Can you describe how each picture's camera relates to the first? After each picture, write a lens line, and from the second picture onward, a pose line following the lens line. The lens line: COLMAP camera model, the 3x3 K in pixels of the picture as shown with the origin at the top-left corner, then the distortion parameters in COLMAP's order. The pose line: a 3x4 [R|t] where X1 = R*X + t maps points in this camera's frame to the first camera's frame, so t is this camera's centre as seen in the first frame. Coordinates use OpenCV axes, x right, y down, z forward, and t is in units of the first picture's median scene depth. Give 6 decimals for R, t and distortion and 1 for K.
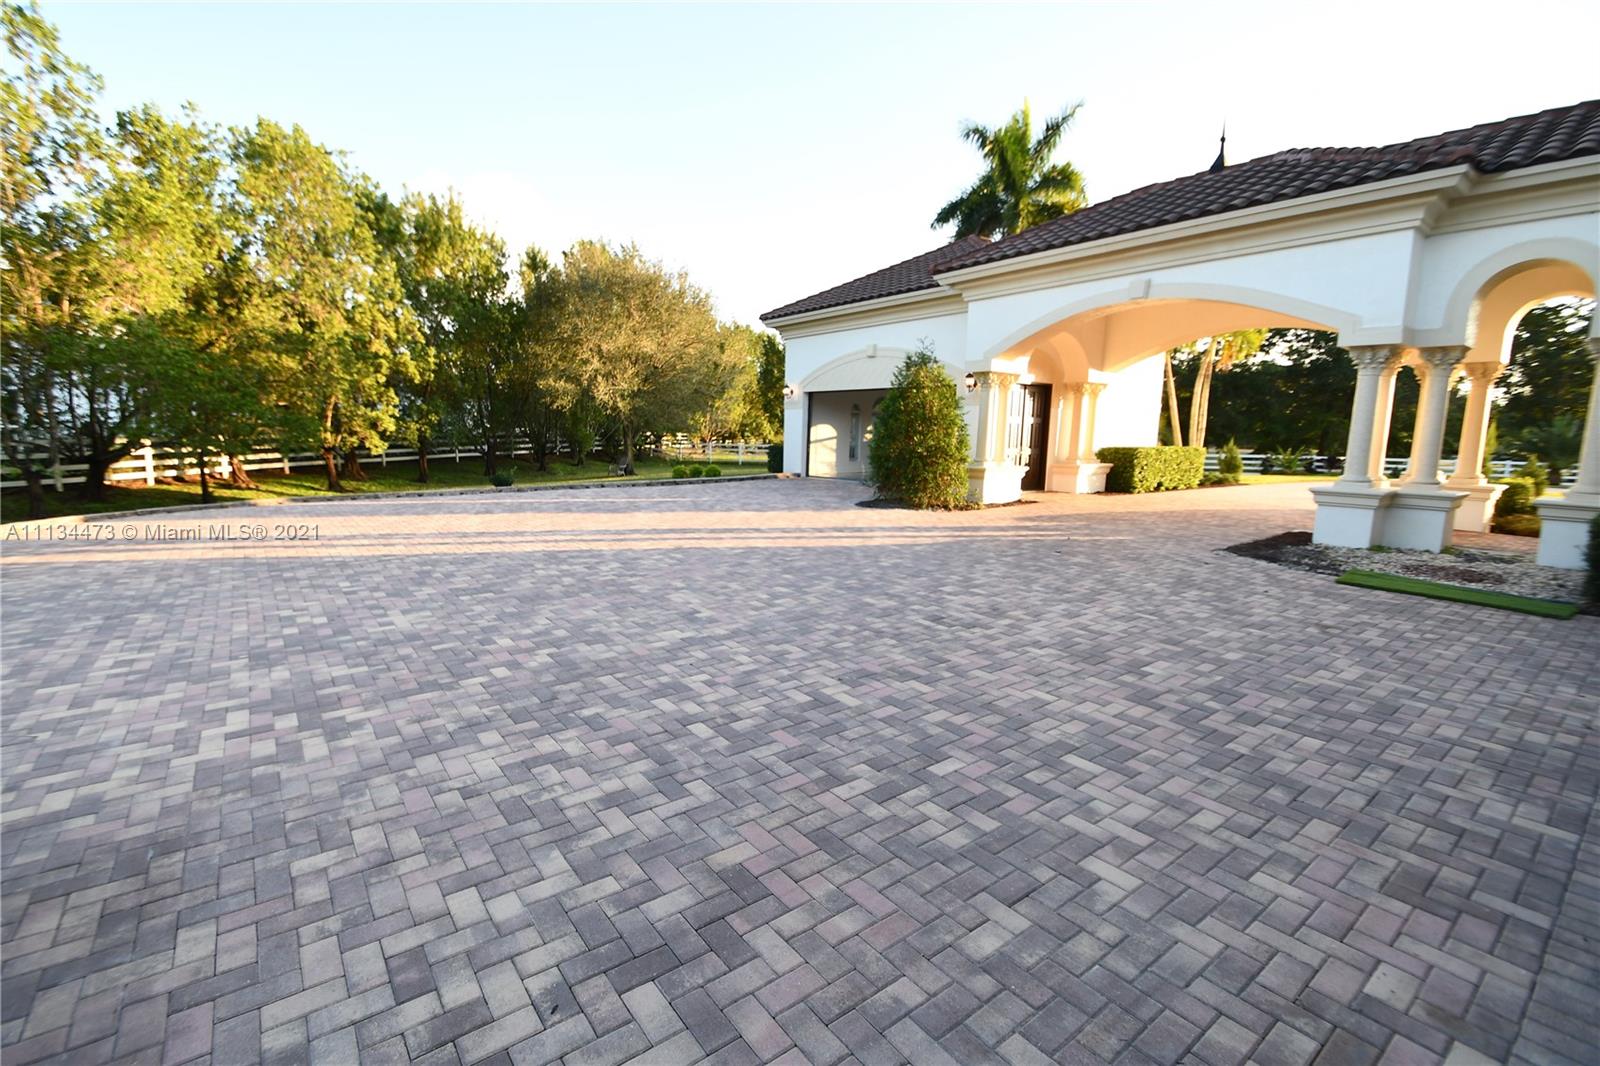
lens RADIAL K [[697.3, 0, 766.1], [0, 697.3, 532.7], [0, 0, 1]] dist [0.013756, -0.016304]
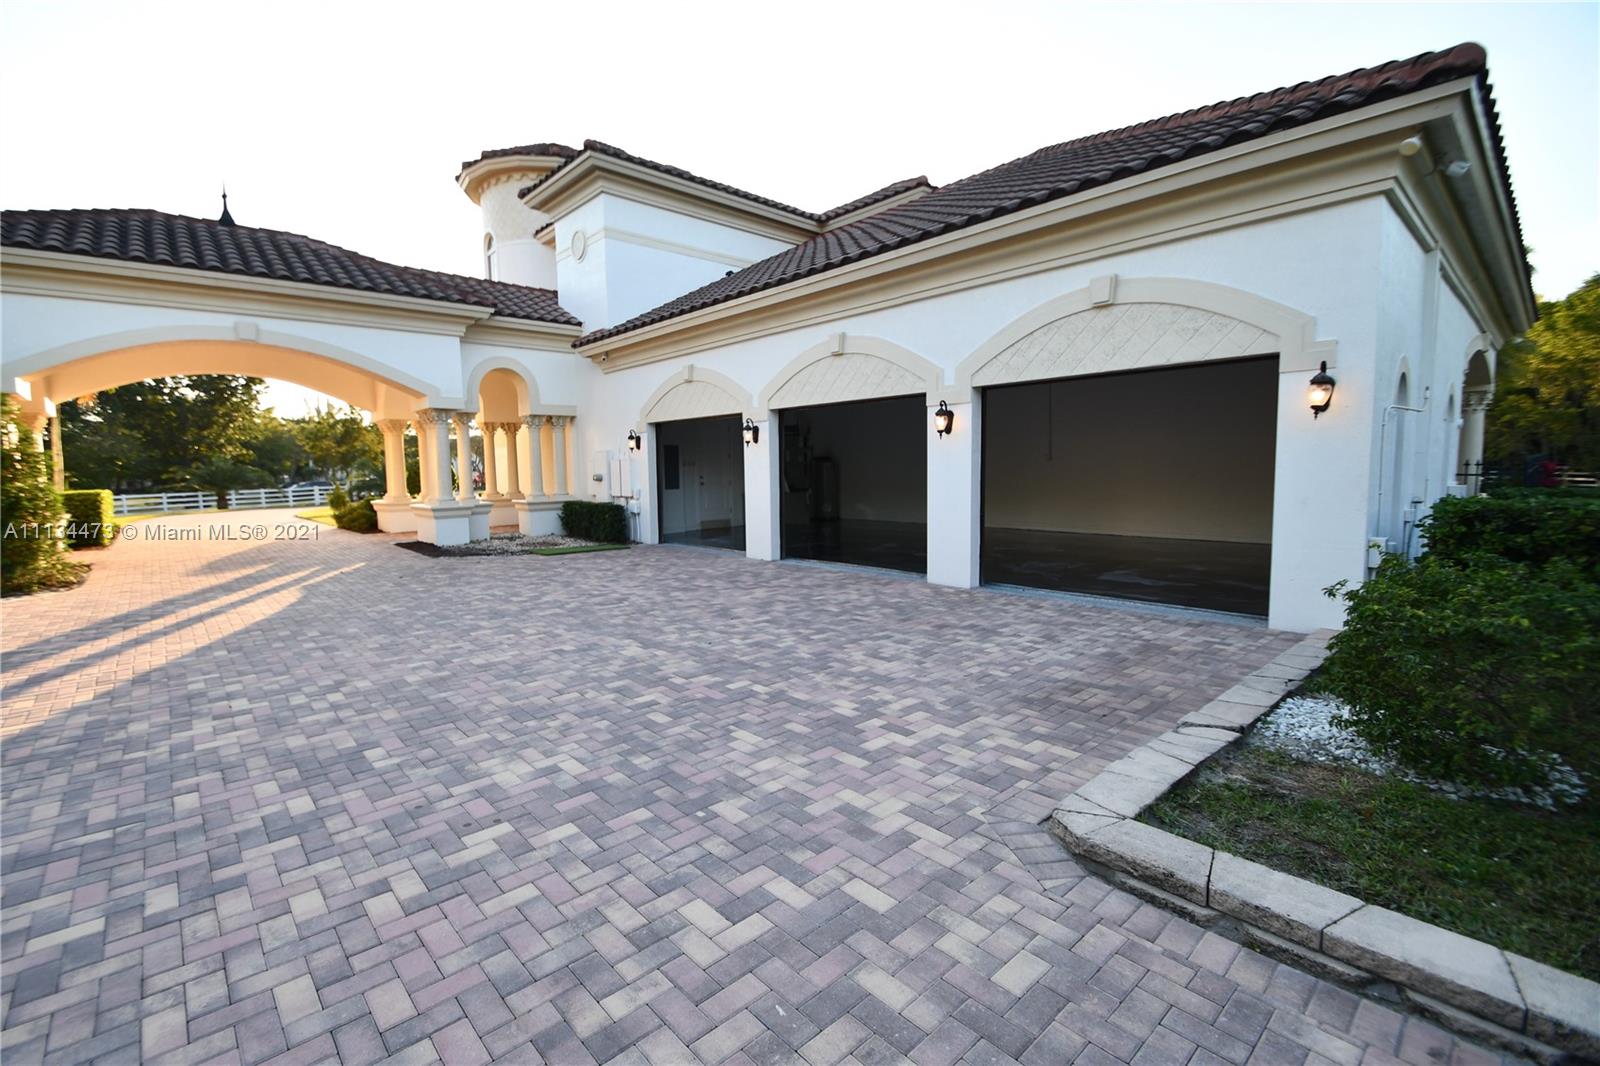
lens RADIAL K [[697.3, 0, 766.1], [0, 697.3, 532.7], [0, 0, 1]] dist [0.013756, -0.016304]
pose [[-0.084032, -0.108722, 0.990514, -1.266276], [0.162709, 0.979192, 0.121283, -0.143900], [-0.983089, 0.171357, -0.064594, 0.854616]]
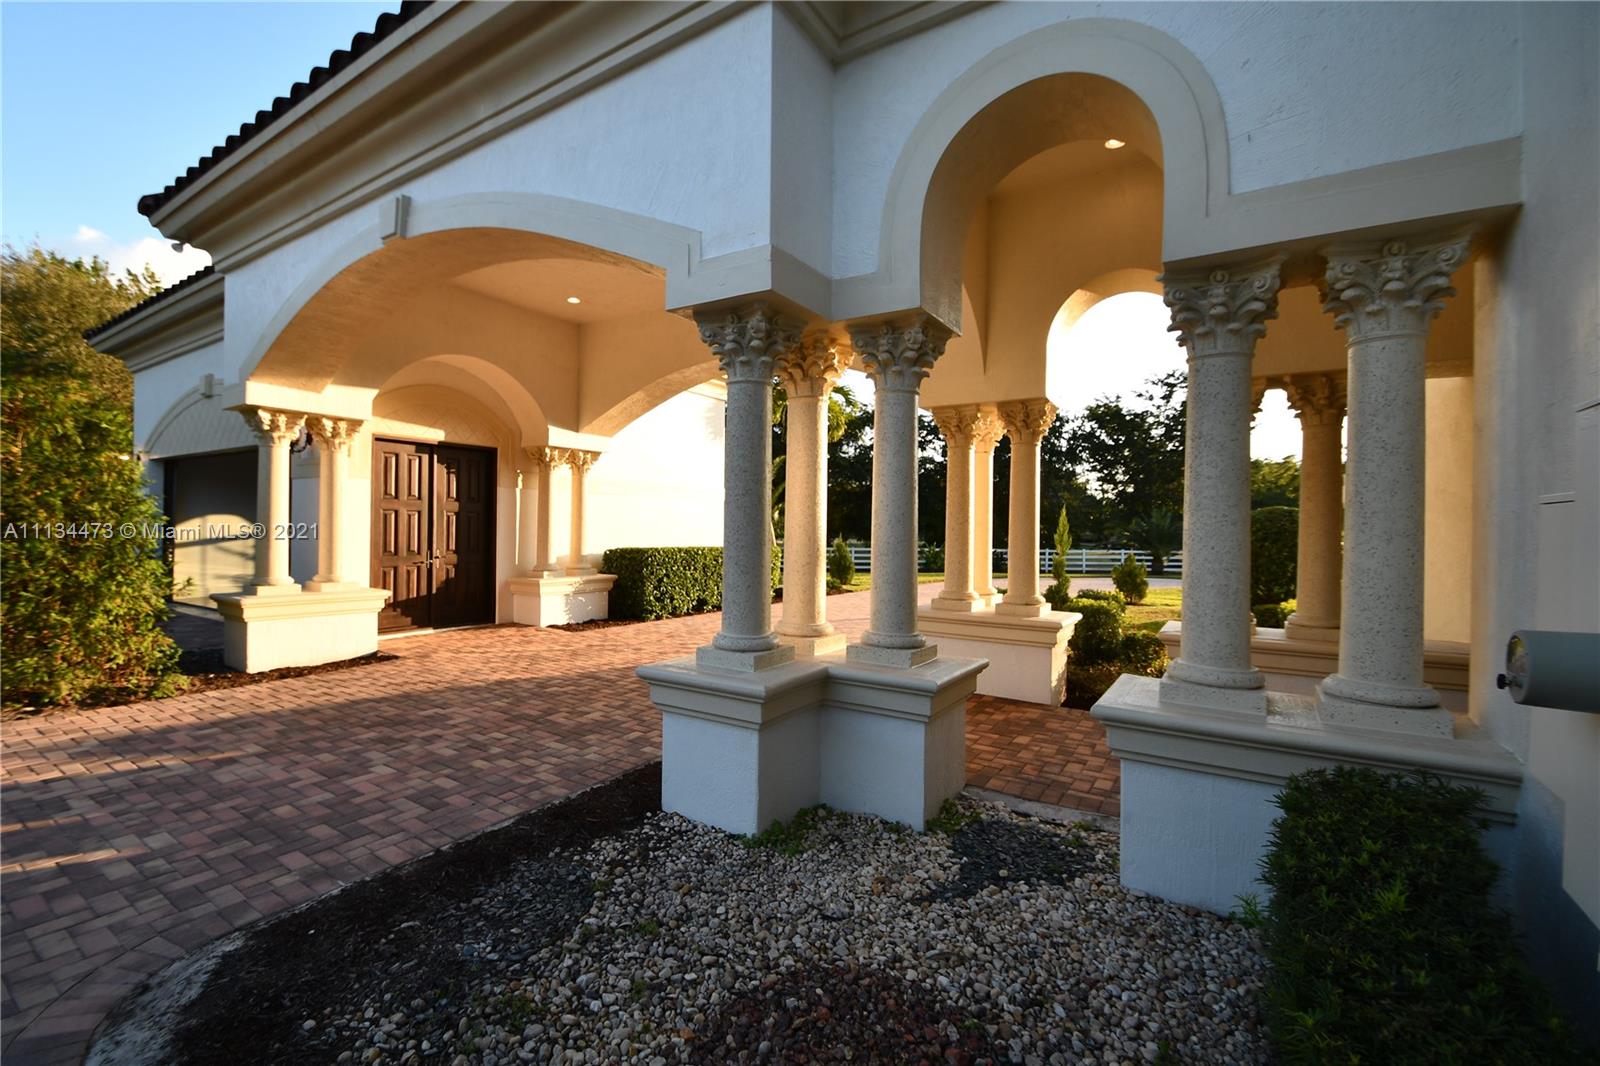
lens RADIAL K [[697.3, 0, 766.1], [0, 697.3, 532.7], [0, 0, 1]] dist [0.013756, -0.016304]
pose [[0.943393, -0.006464, 0.331615, 1.378638], [0.050844, 0.990811, -0.125331, -0.165997], [-0.327758, 0.135097, 0.935053, 1.171611]]
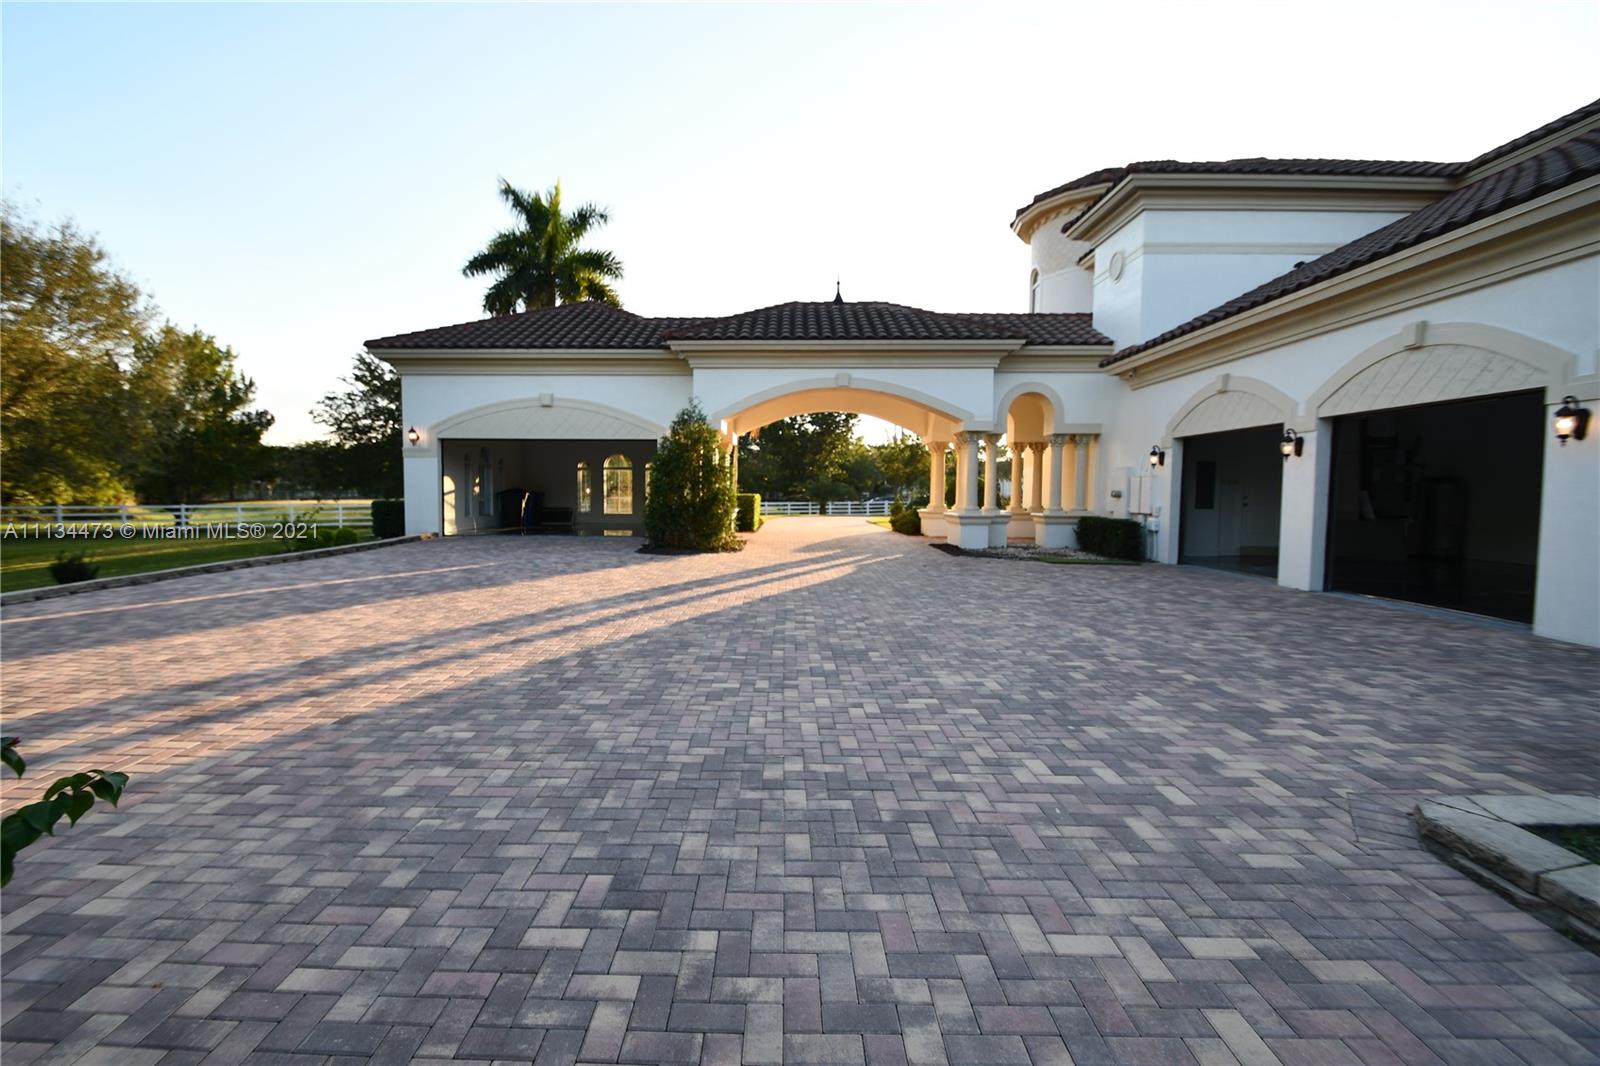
lens RADIAL K [[697.3, 0, 766.1], [0, 697.3, 532.7], [0, 0, 1]] dist [0.013756, -0.016304]
pose [[0.614373, -0.057950, 0.786885, -1.511588], [0.118974, 0.992700, -0.019784, -0.084411], [-0.779994, 0.105773, 0.616783, 0.669960]]
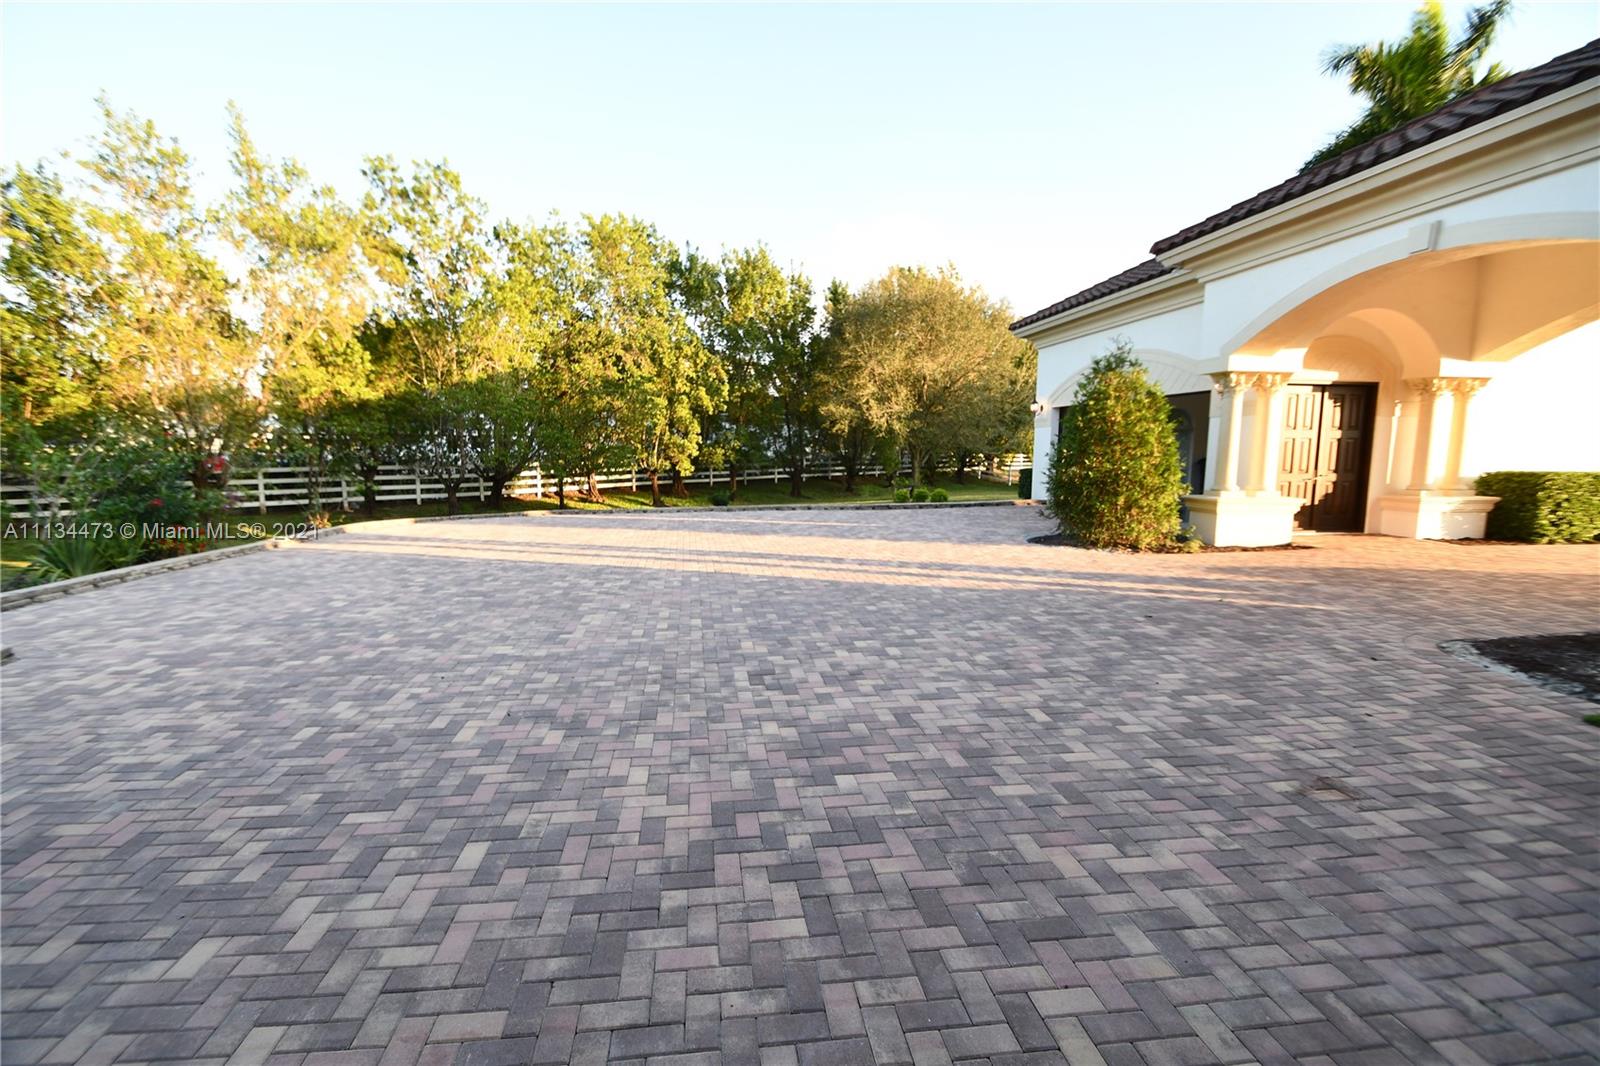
lens RADIAL K [[697.3, 0, 766.1], [0, 697.3, 532.7], [0, 0, 1]] dist [0.013756, -0.016304]
pose [[0.862615, 0.046547, -0.503716, 0.765248], [-0.061928, 0.997985, -0.013831, -0.043601], [0.502057, 0.043125, 0.863759, 0.286524]]
